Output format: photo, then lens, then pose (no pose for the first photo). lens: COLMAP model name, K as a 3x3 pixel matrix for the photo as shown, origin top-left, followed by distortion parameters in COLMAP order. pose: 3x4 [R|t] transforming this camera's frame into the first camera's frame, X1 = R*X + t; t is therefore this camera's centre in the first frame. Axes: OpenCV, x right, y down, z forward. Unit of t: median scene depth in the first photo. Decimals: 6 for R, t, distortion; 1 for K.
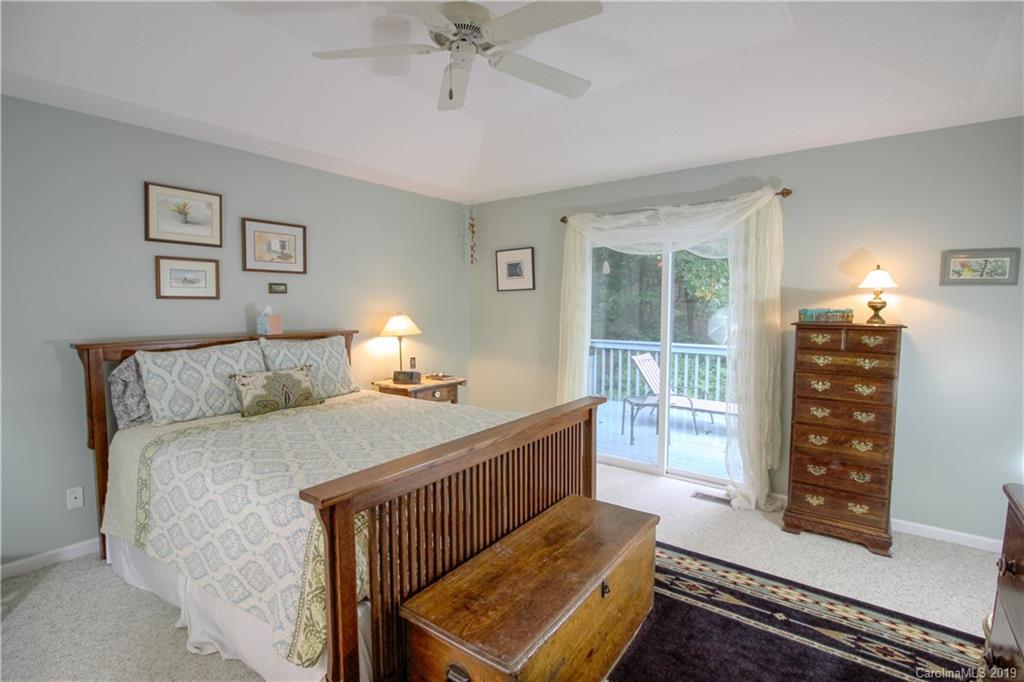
lens RADIAL K [[479.9, 0, 517.9], [0, 479.9, 339.9], [0, 0, 1]] dist [-0.007335, -0.007551]
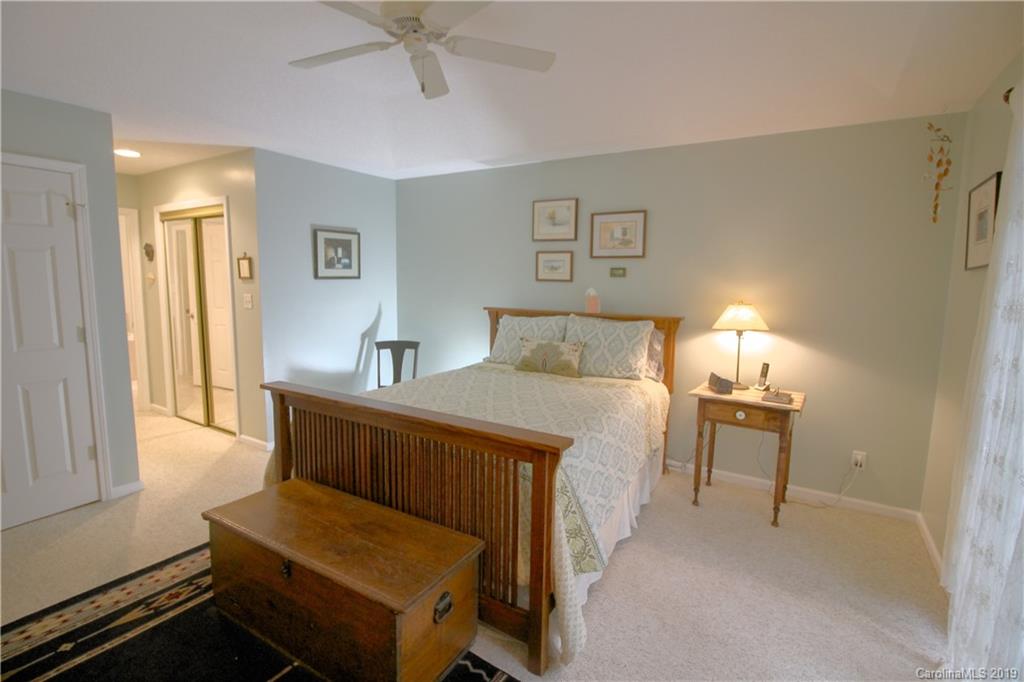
lens RADIAL K [[479.9, 0, 518.7], [0, 479.9, 336.4], [0, 0, 1]] dist [-0.007335, -0.007551]
pose [[0.099150, 0.115603, -0.988335, 0.596597], [-0.092012, 0.990039, 0.106572, -0.059903], [0.990809, 0.080372, 0.108799, 0.683061]]
